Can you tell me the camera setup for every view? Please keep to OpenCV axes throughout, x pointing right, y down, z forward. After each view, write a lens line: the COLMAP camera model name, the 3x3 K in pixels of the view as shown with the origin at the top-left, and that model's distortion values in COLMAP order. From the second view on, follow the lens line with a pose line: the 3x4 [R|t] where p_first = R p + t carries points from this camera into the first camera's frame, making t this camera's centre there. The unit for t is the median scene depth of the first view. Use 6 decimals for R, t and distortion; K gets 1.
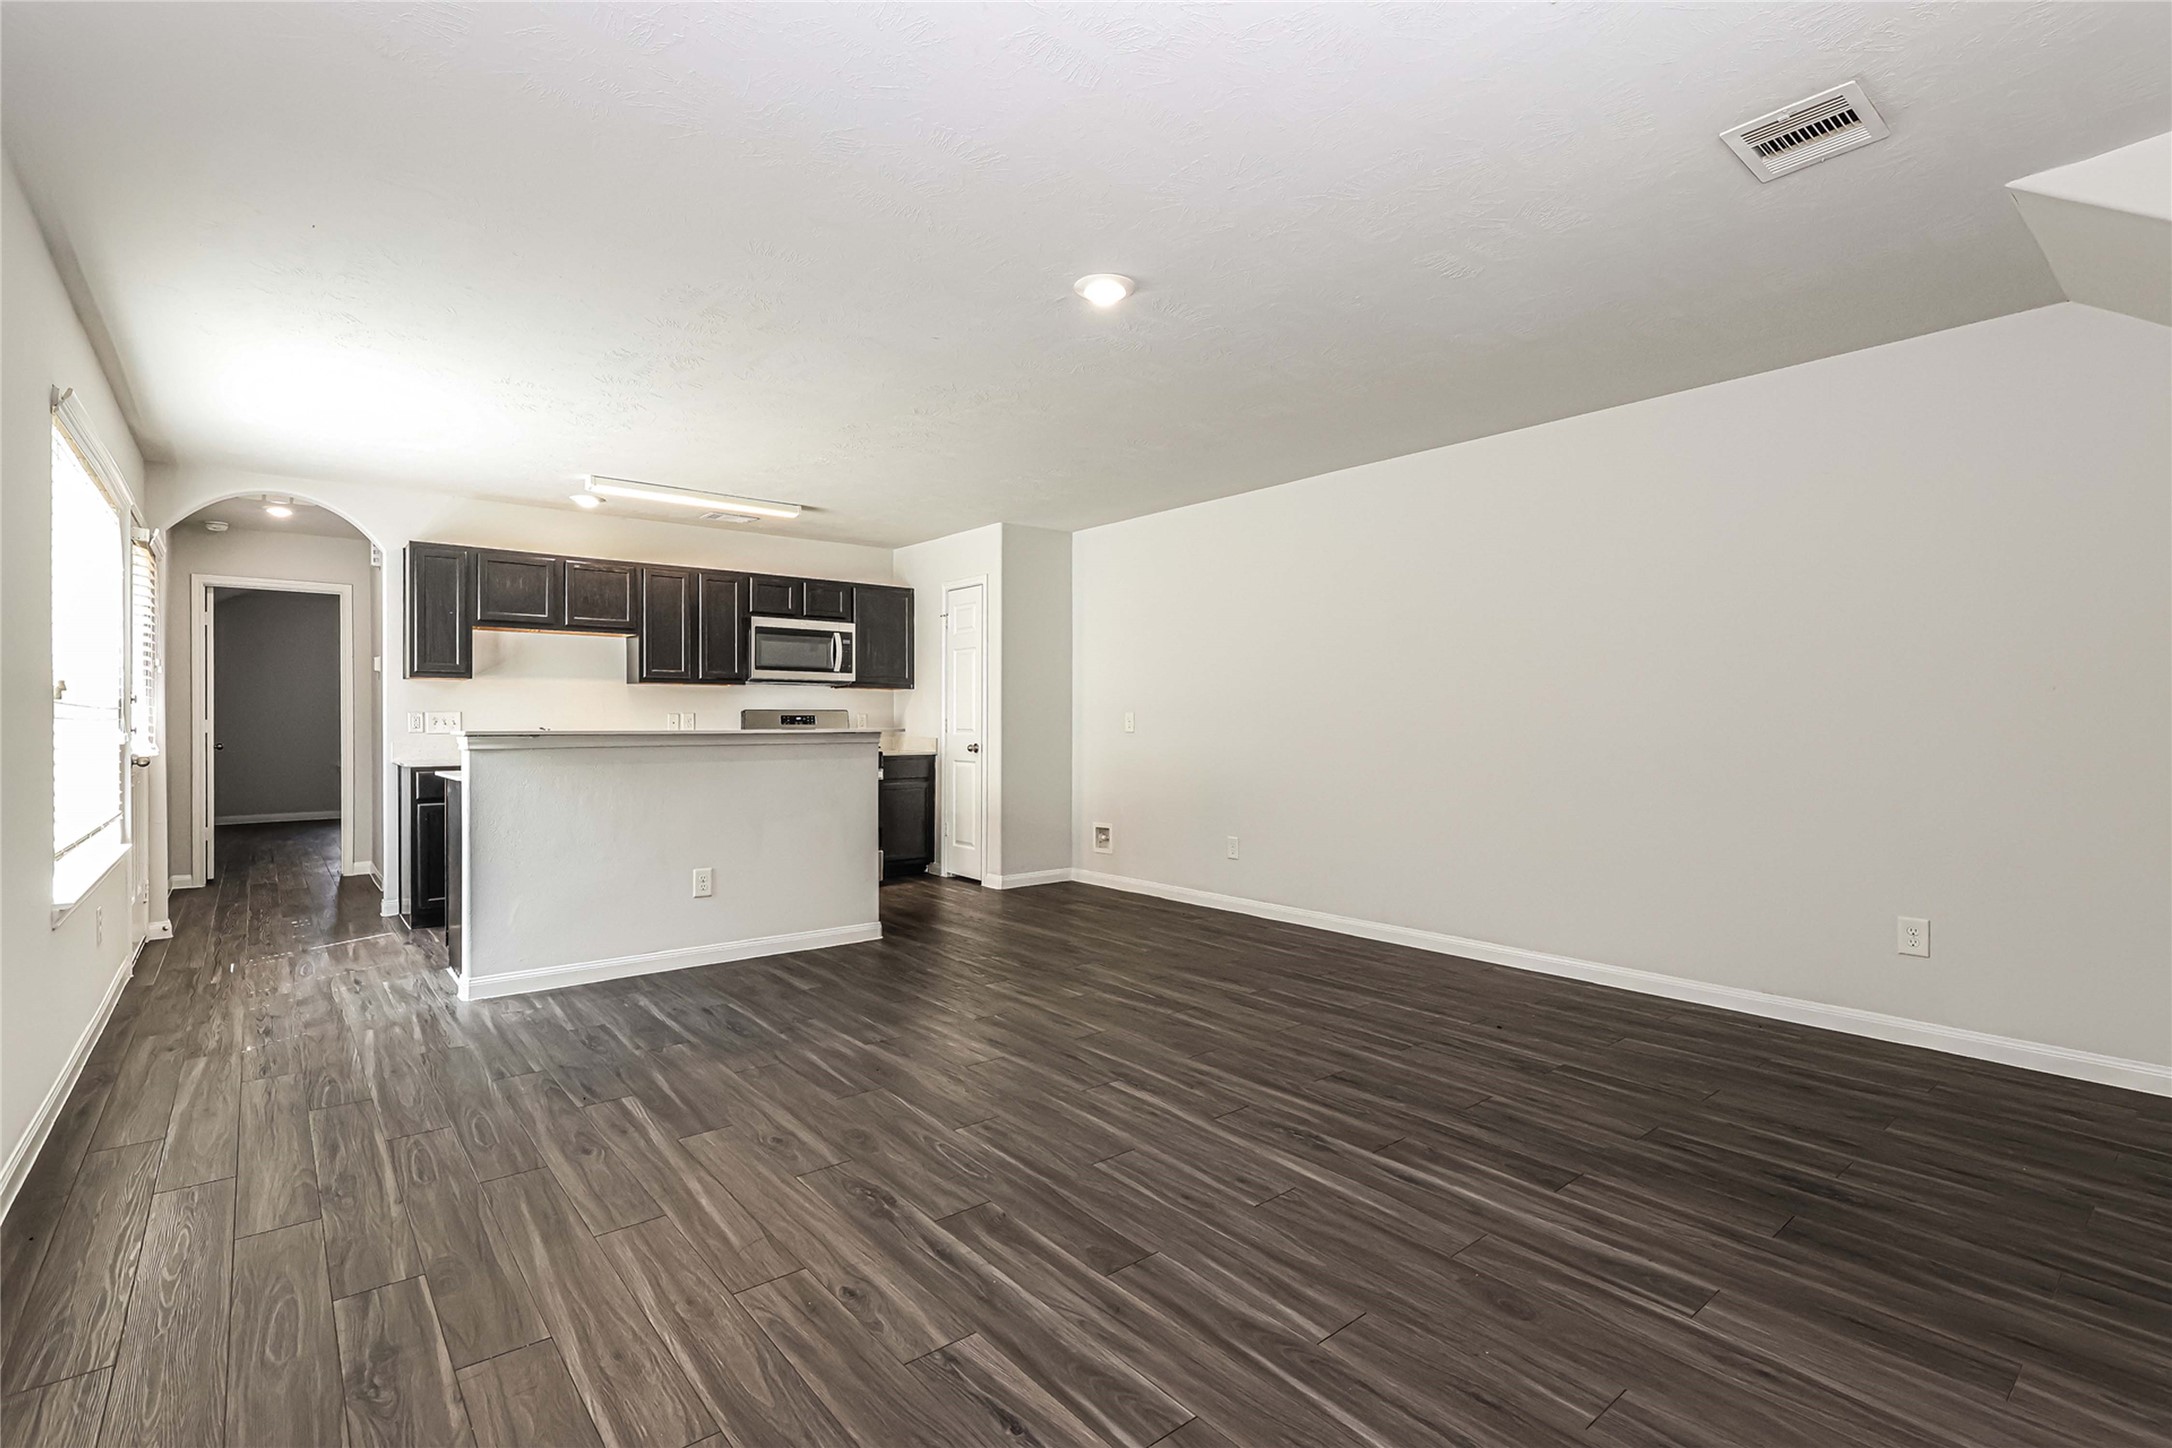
lens RADIAL K [[1021.1, 0, 1079.9], [0, 1021.1, 729.3], [0, 0, 1]] dist [-0.001365, 0.000575]
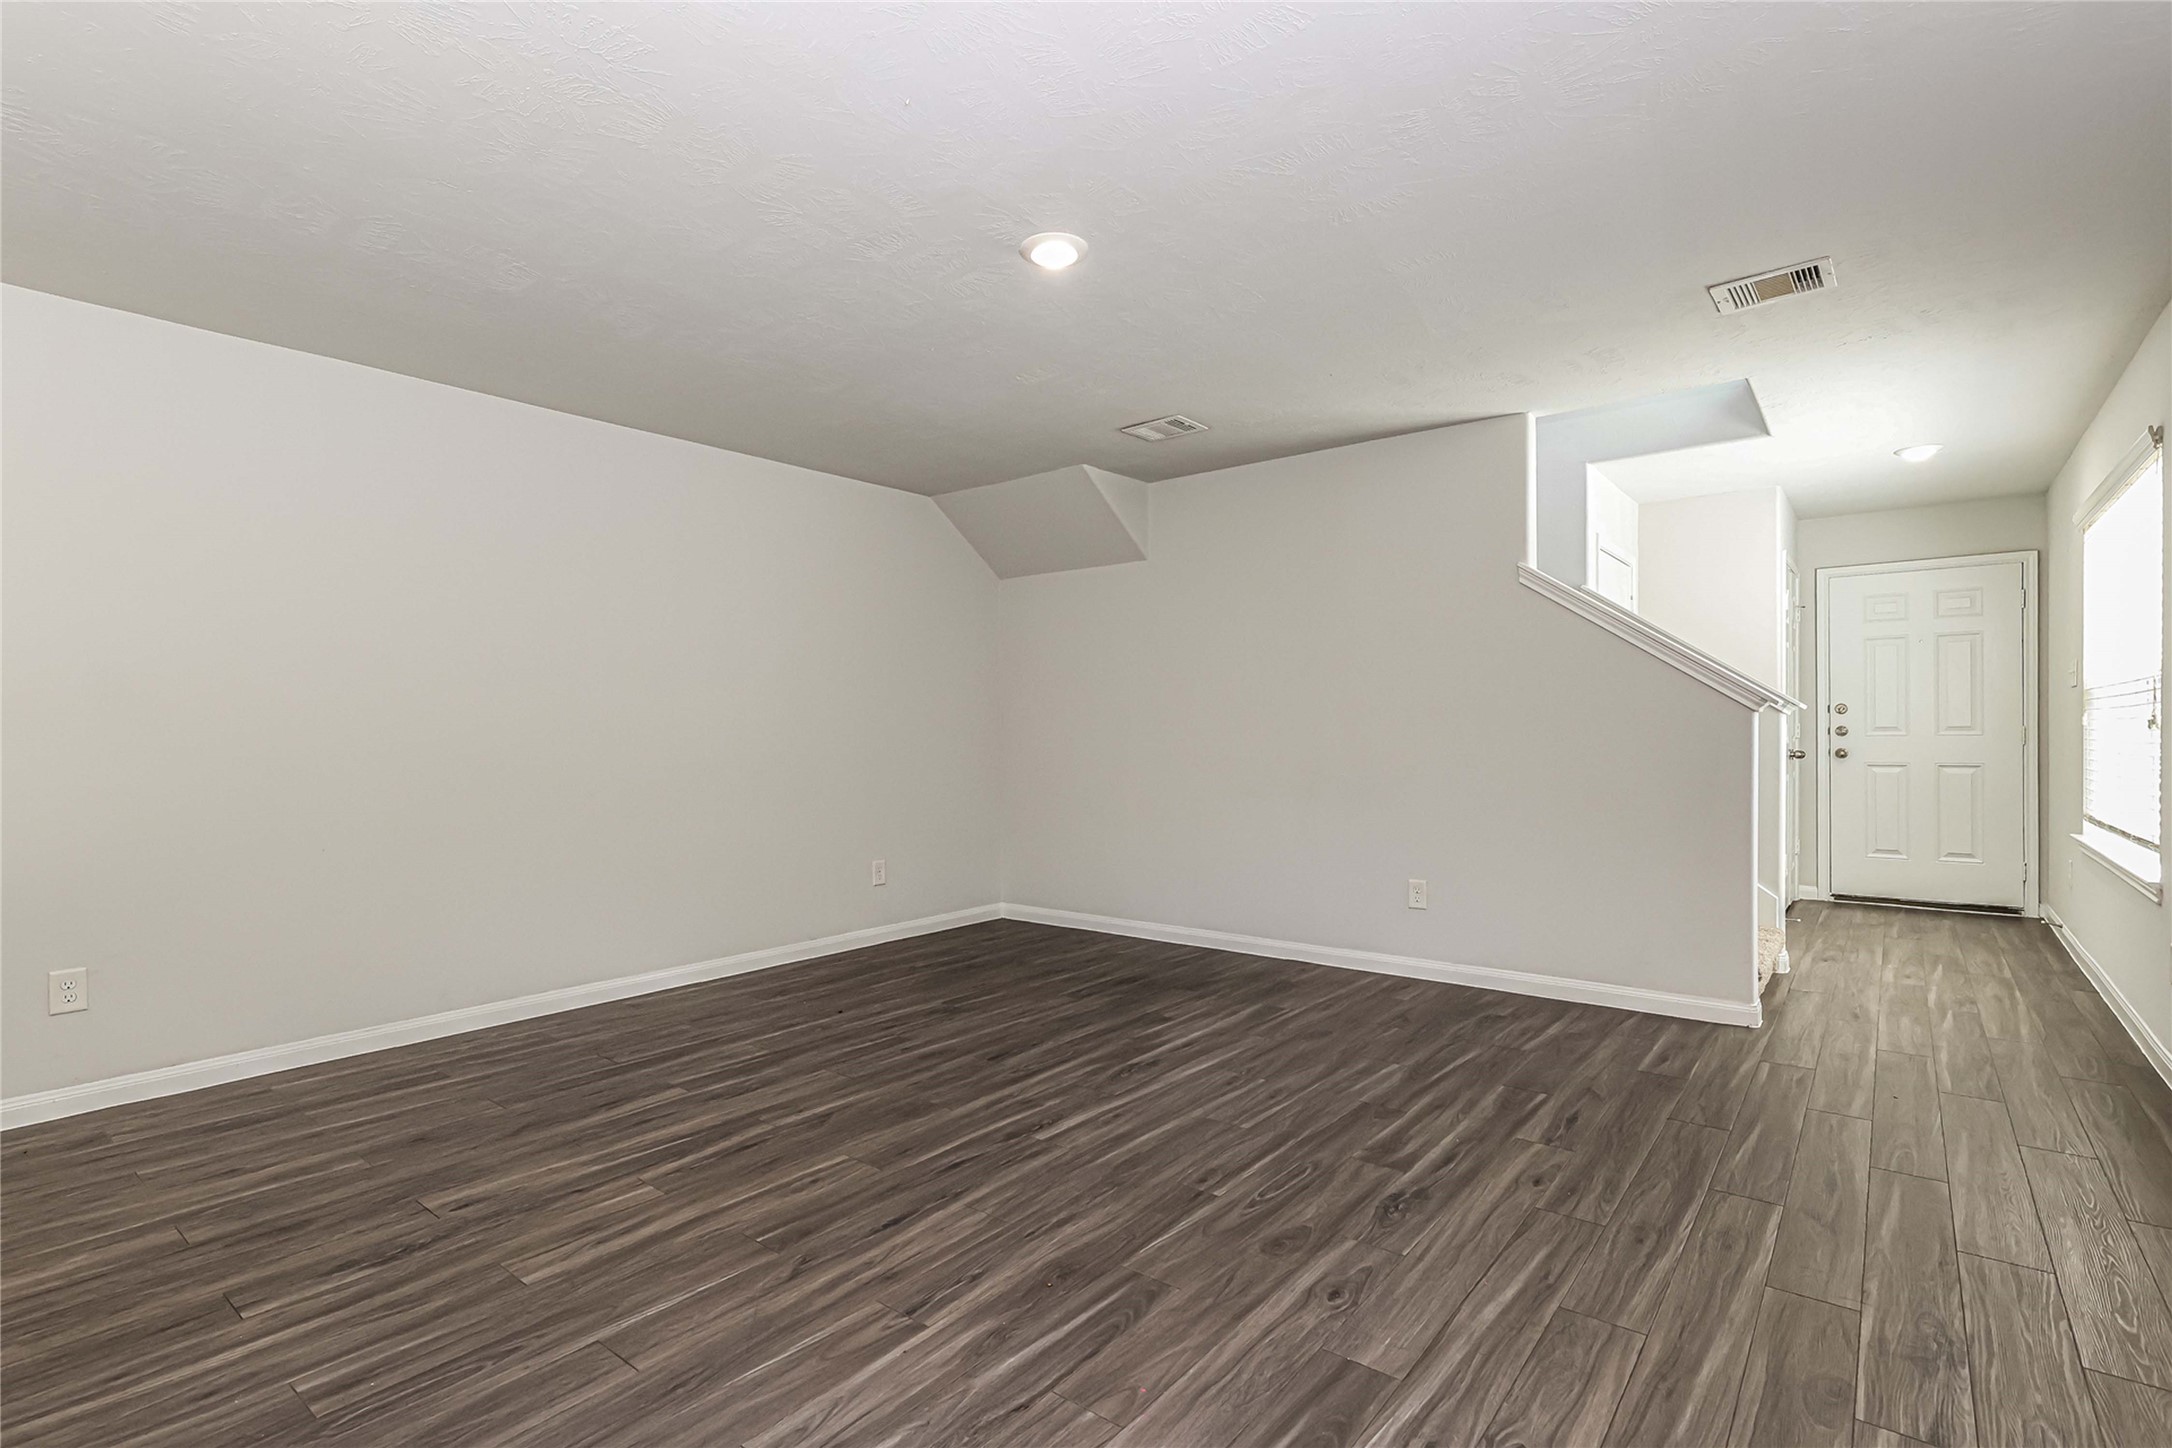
lens RADIAL K [[1021.1, 0, 1085.2], [0, 1021.1, 725.5], [0, 0, 1]] dist [-0.001365, 0.000575]
pose [[-0.216715, 0.007294, 0.976208, -0.805288], [0.016727, 0.999853, -0.003758, -0.008841], [-0.976092, 0.015514, -0.216805, 1.089892]]
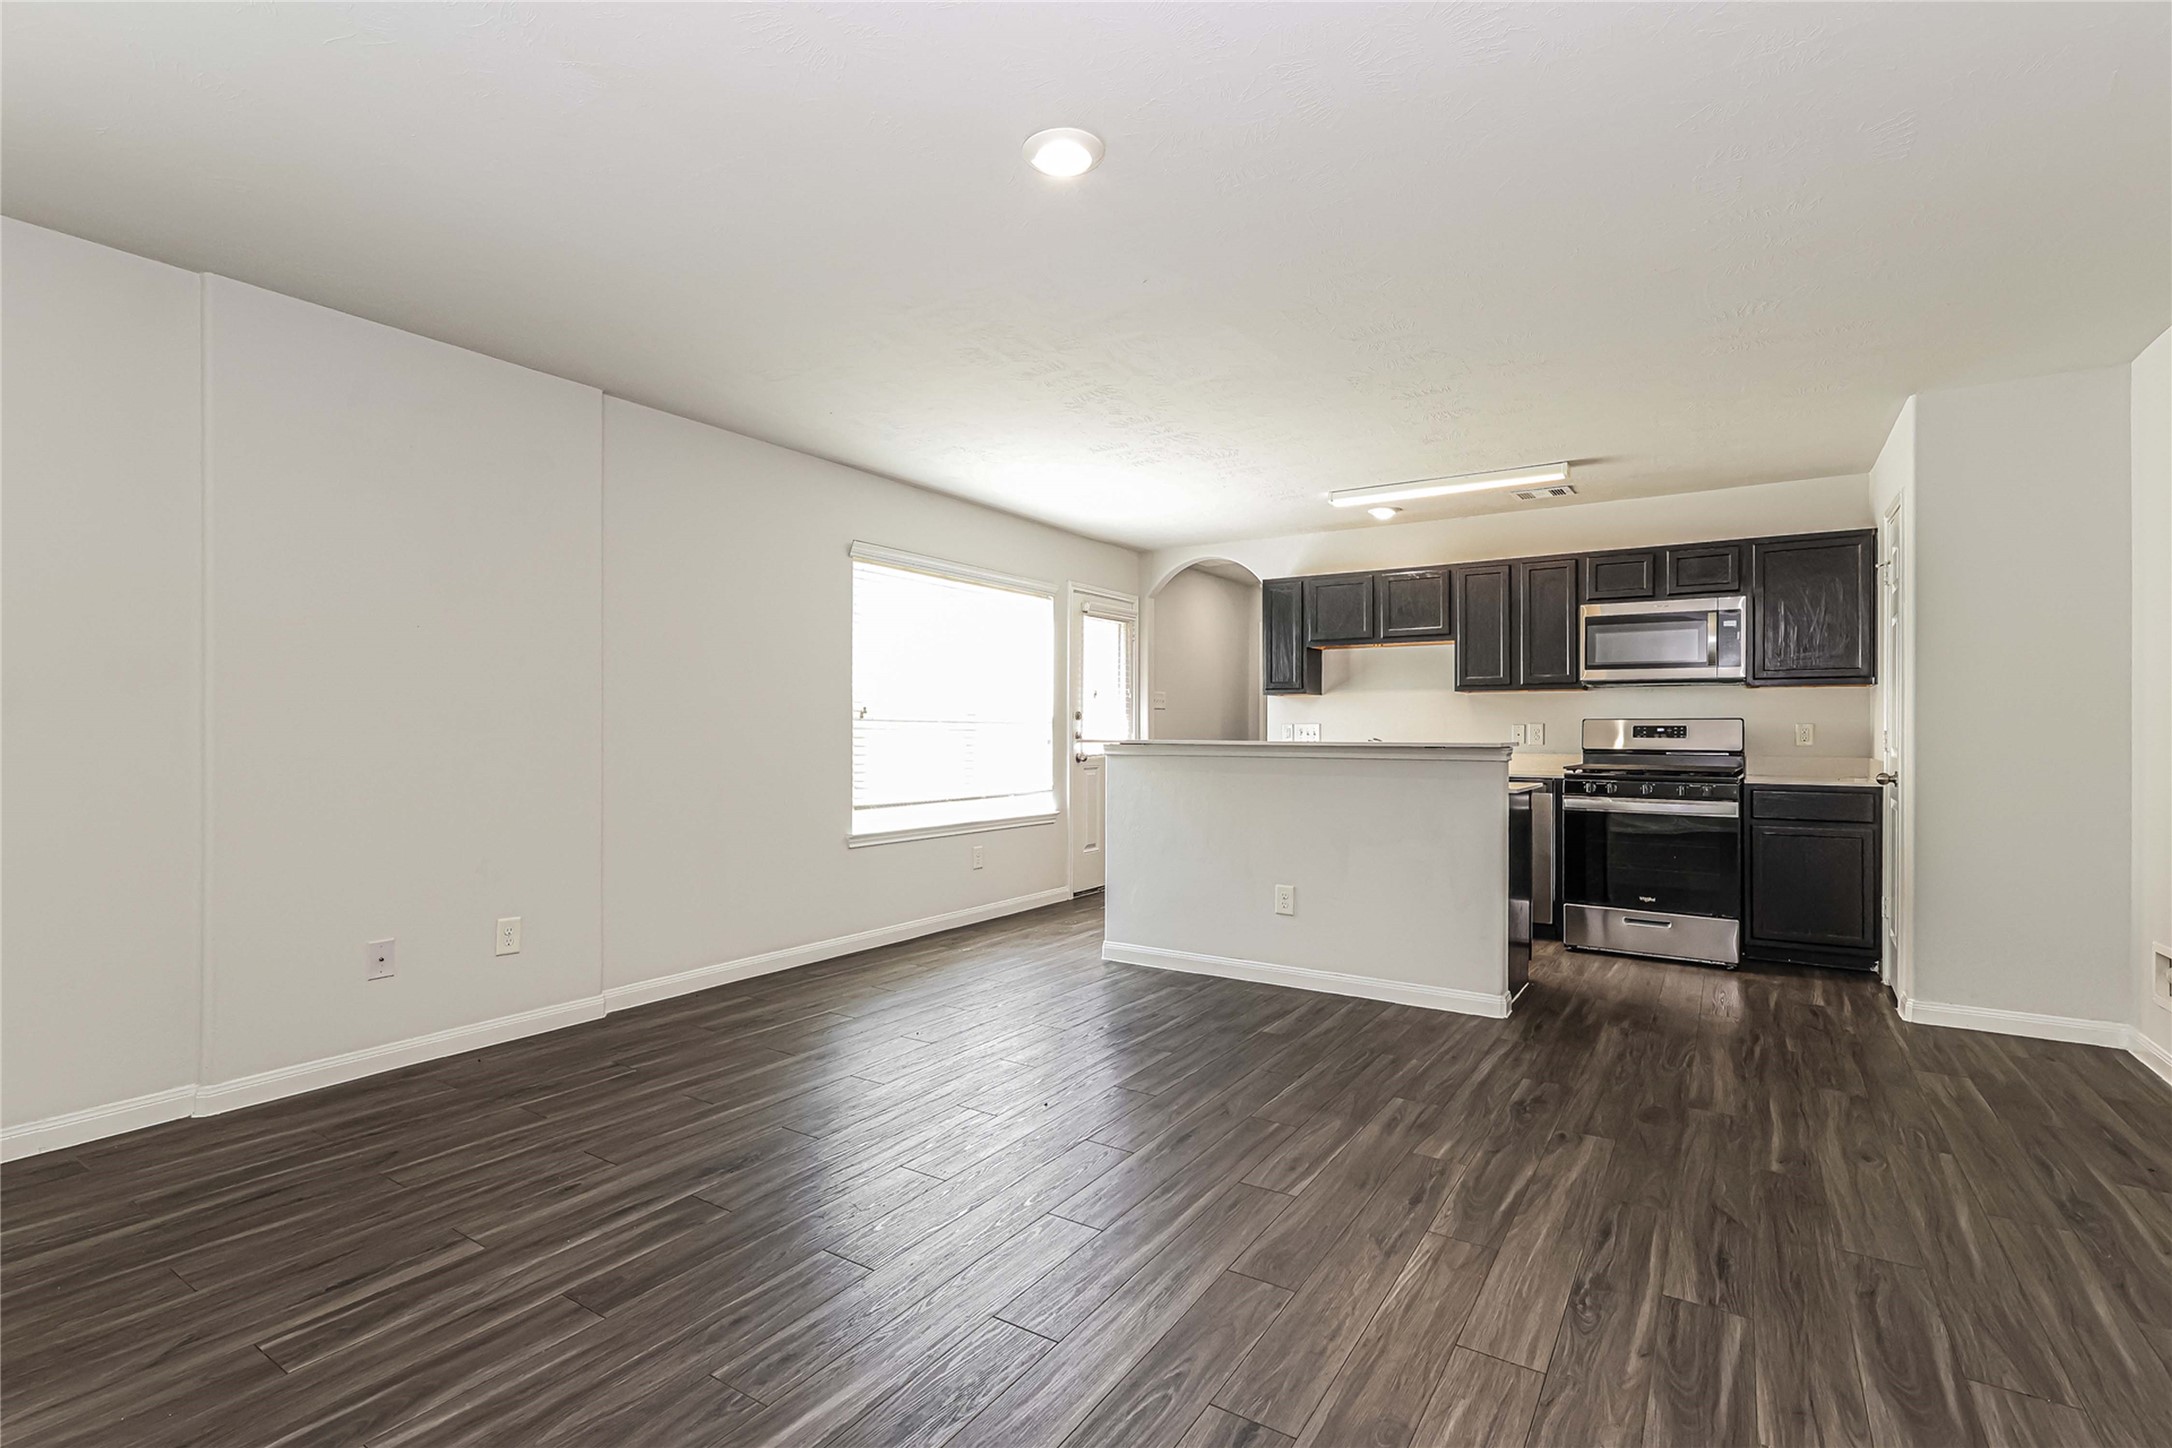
lens RADIAL K [[1021.1, 0, 1063.0], [0, 1021.1, 726.4], [0, 0, 1]] dist [-0.001365, 0.000575]
pose [[0.286858, -0.003034, -0.957968, 0.687461], [-0.012338, 0.999900, -0.006861, -0.005158], [0.957894, 0.013787, 0.286792, 0.730115]]
